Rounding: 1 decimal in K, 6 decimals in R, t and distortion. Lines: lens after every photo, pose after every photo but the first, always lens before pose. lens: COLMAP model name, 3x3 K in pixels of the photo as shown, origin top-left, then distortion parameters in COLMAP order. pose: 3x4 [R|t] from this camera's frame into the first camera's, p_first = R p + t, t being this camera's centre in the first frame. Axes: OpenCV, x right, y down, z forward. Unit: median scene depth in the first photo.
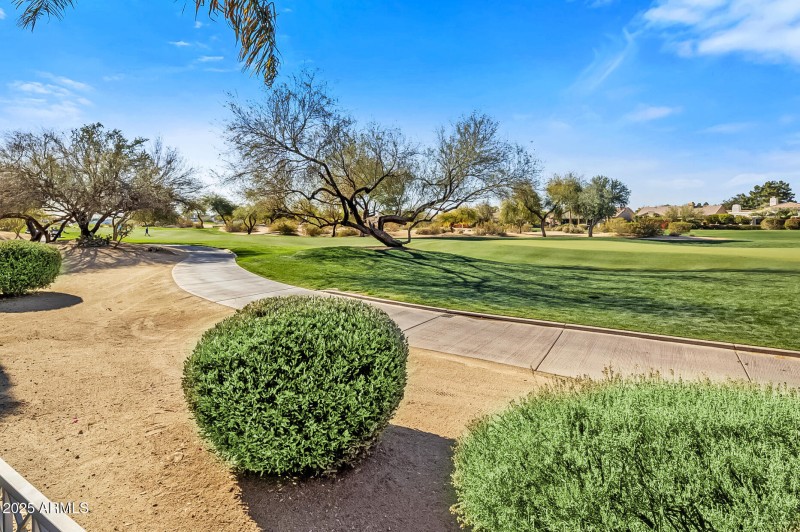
lens RADIAL K [[405.0, 0, 400.0], [0, 405.0, 266.0], [0, 0, 1]] dist [-0.001124, 0.000049]
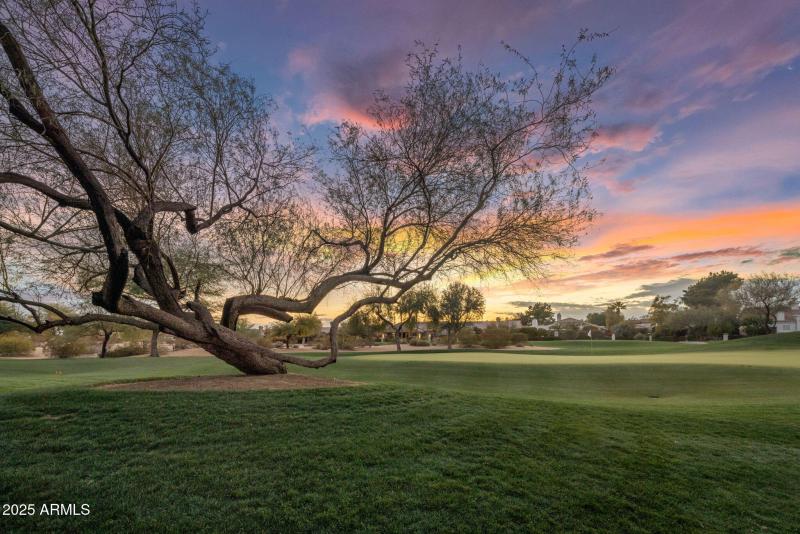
lens RADIAL K [[405.0, 0, 400.0], [0, 405.0, 267.0], [0, 0, 1]] dist [-0.001124, 0.000049]
pose [[0.901444, 0.066420, 0.427771, -0.047845], [0.055823, 0.962074, -0.267016, -0.027864], [-0.429282, 0.264580, 0.863548, 0.425099]]
